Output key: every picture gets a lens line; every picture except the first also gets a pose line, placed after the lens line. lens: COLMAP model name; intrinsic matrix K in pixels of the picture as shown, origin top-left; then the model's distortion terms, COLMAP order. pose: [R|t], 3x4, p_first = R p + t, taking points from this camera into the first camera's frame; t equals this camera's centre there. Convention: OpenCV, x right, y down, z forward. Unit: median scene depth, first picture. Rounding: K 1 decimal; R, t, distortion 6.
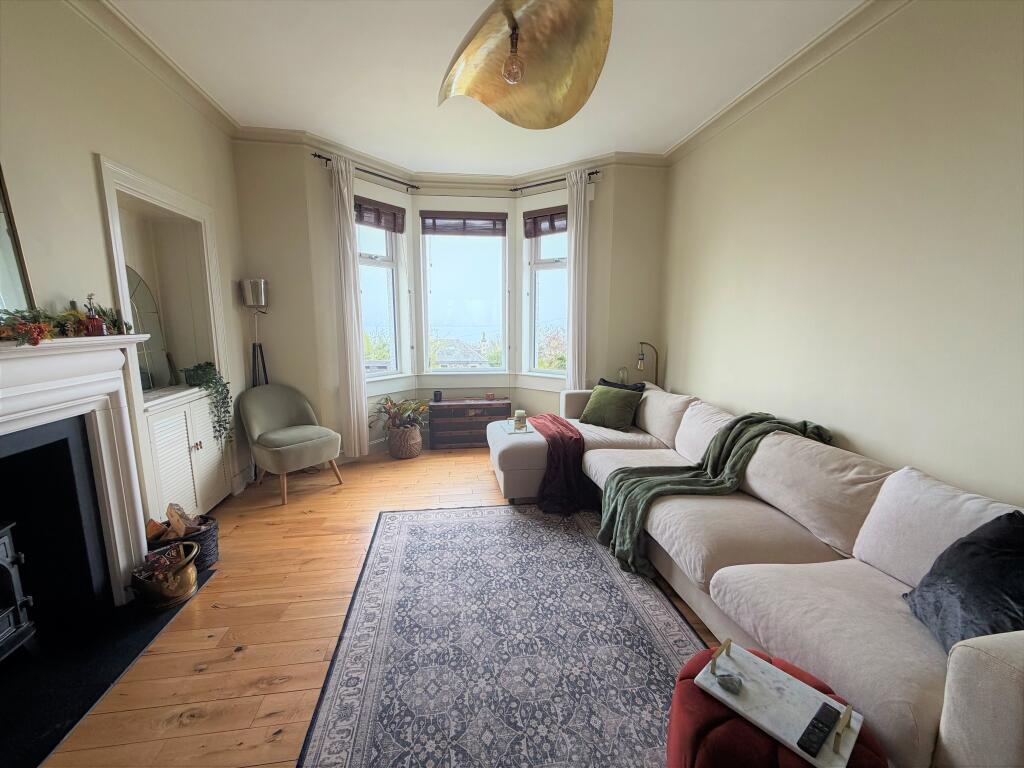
lens RADIAL K [[416.5, 0, 512.0], [0, 416.5, 384.0], [0, 0, 1]] dist [-0.000640, -0.000162]
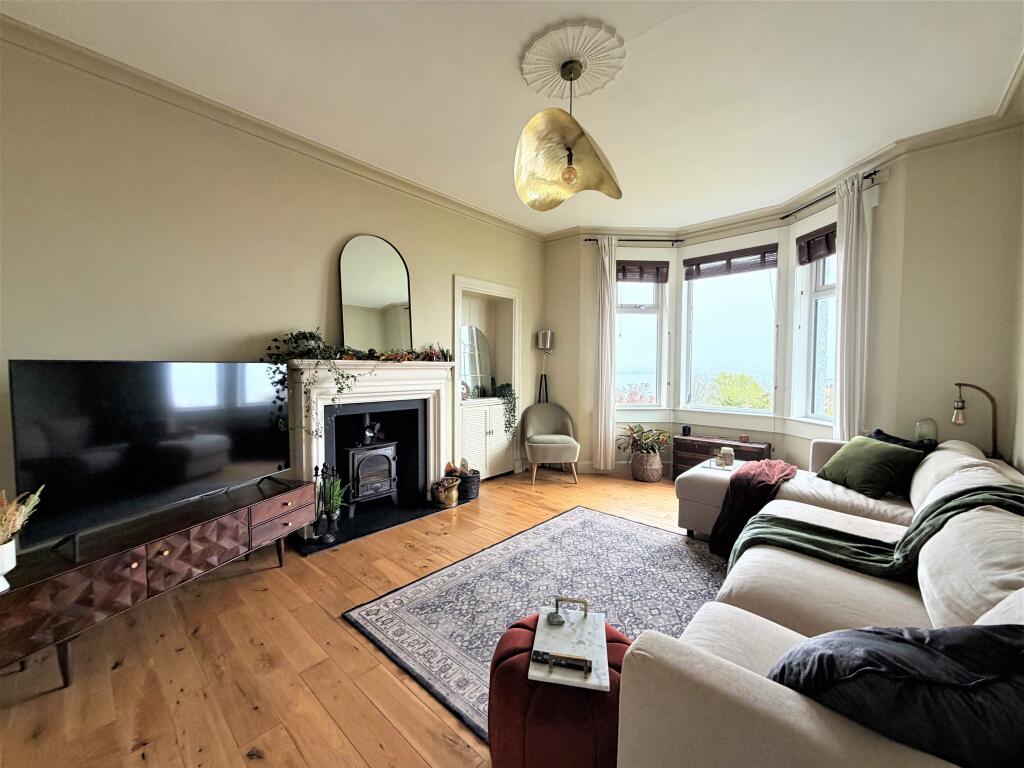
lens RADIAL K [[413.2, 0, 512.0], [0, 413.2, 384.0], [0, 0, 1]] dist [0.001673, 0.000207]
pose [[0.629810, 0.031106, -0.776126, 0.488952], [-0.121503, 0.990843, -0.058885, 0.038946], [0.767187, 0.131388, 0.627822, 0.011554]]
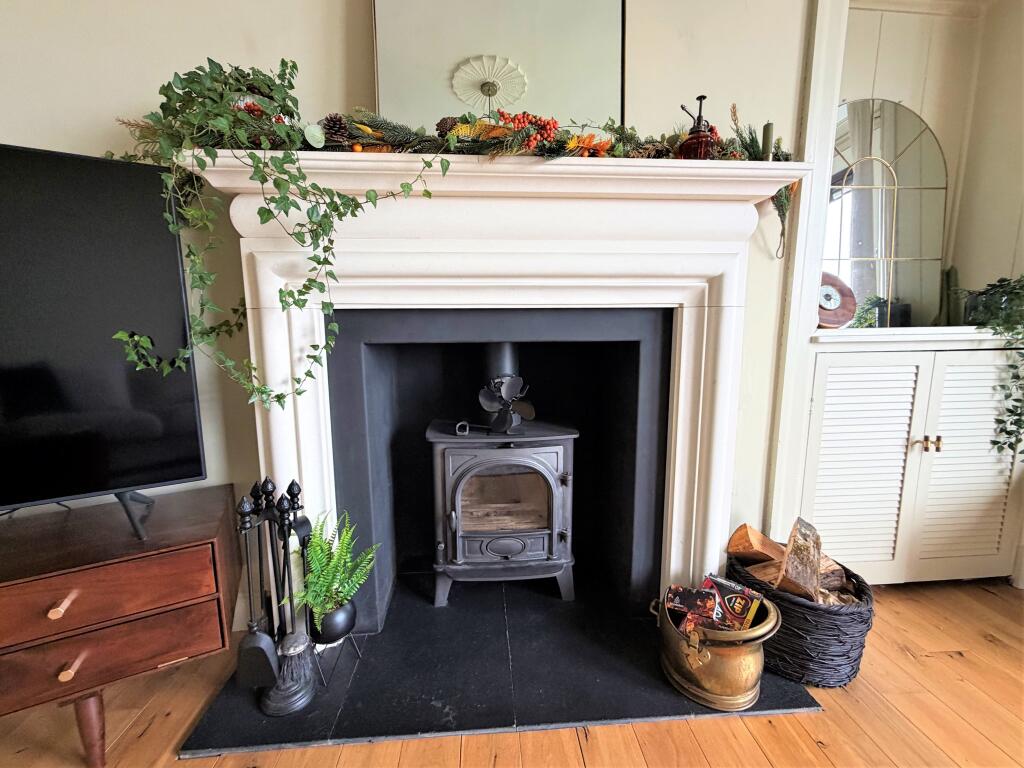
lens RADIAL K [[413.2, 0, 512.0], [0, 413.2, 384.0], [0, 0, 1]] dist [0.001673, 0.000207]
pose [[-0.090161, 0.138840, -0.986202, -0.215555], [-0.148204, 0.977339, 0.151141, 0.070402], [0.984838, 0.159786, -0.067541, 0.474816]]
